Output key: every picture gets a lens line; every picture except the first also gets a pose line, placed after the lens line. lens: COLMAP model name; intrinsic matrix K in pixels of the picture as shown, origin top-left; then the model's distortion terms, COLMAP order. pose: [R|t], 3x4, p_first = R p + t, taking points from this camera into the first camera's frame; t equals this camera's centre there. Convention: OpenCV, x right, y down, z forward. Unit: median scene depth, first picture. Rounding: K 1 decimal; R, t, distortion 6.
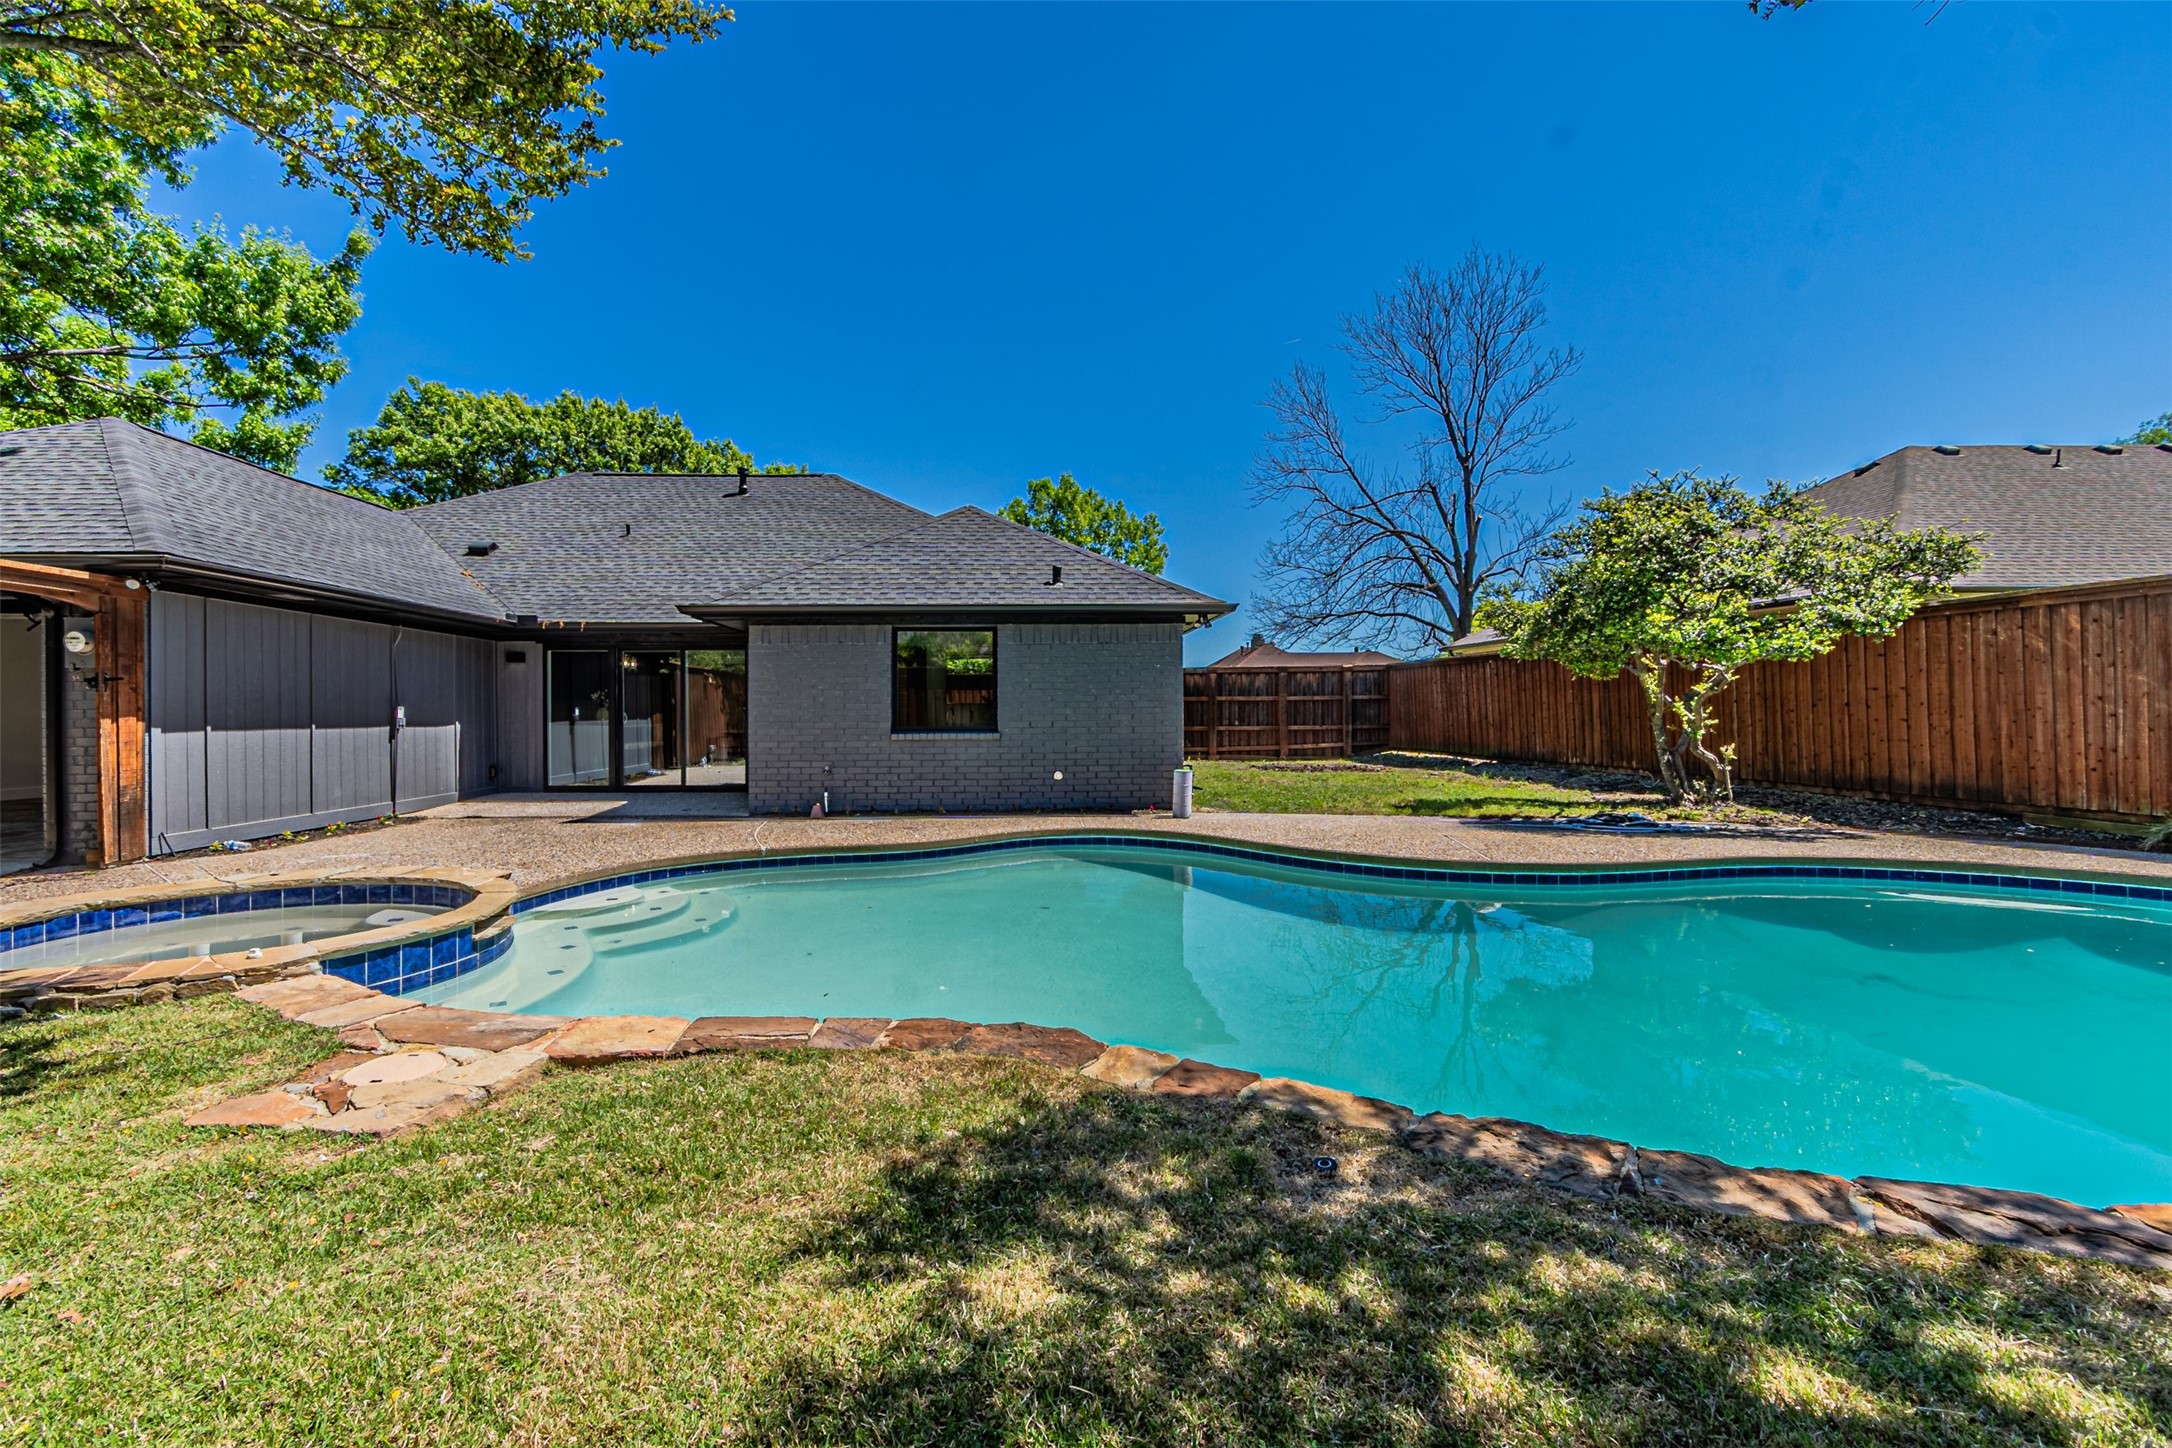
lens RADIAL K [[969.1, 0, 1075.7], [0, 969.1, 685.0], [0, 0, 1]] dist [0.011414, -0.003910]
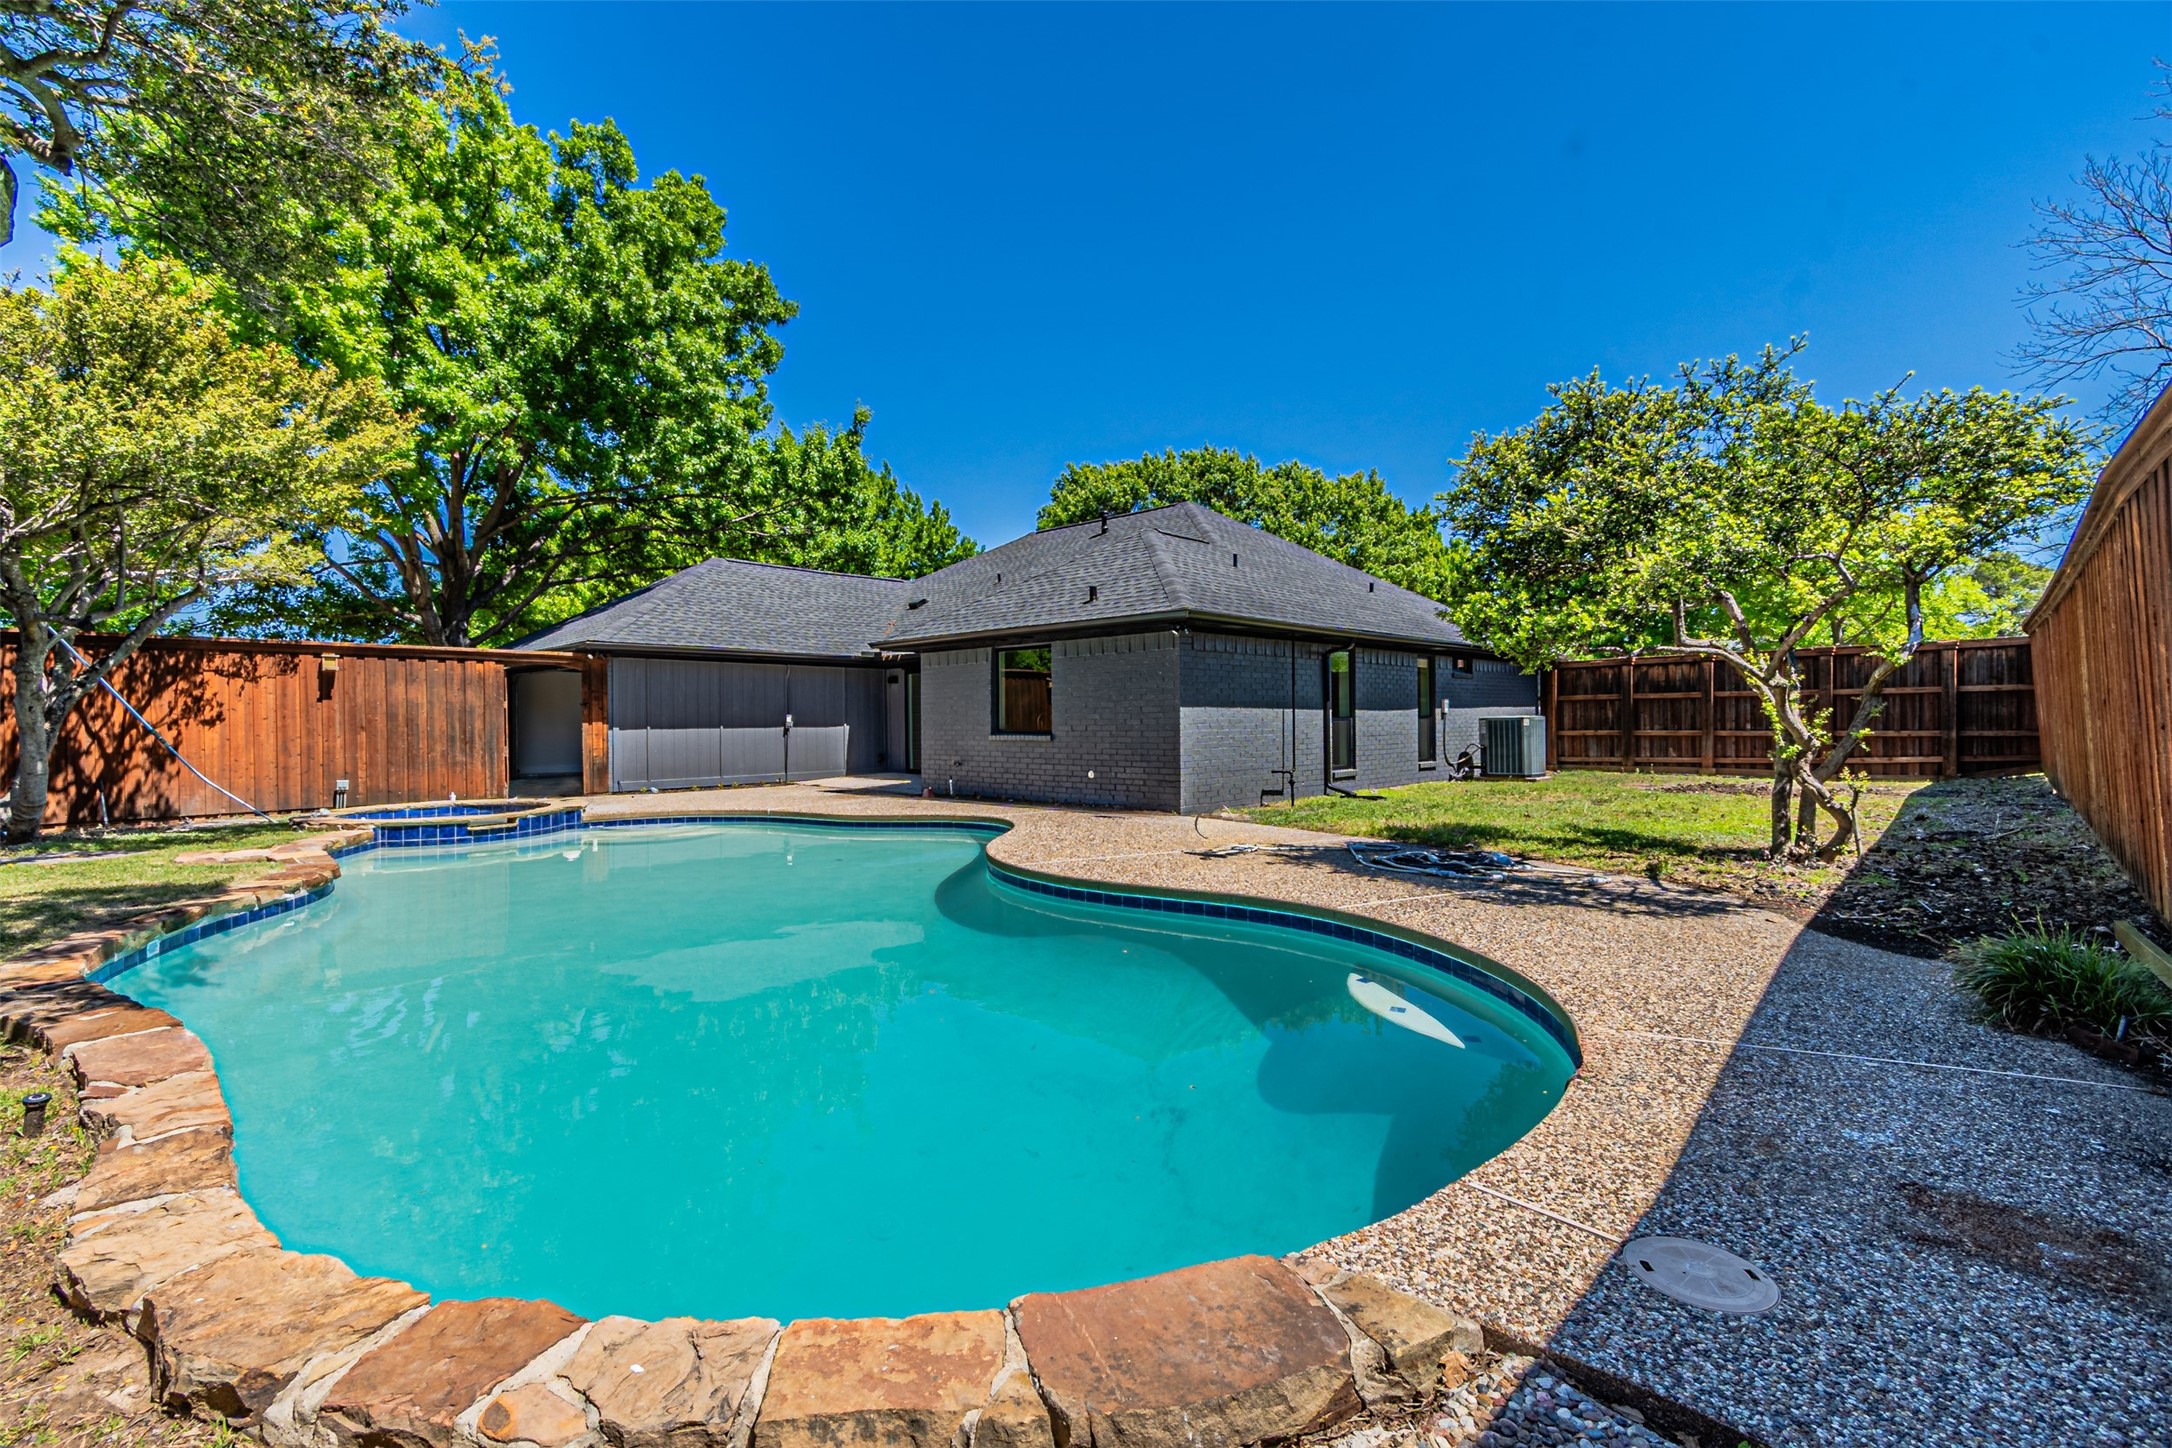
lens RADIAL K [[969.1, 0, 1083.7], [0, 969.1, 718.2], [0, 0, 1]] dist [0.011414, -0.003910]
pose [[0.685918, -0.000821, -0.727678, 0.794050], [0.026614, 0.999359, 0.023959, 0.002254], [0.727192, -0.035800, 0.685500, 0.231924]]
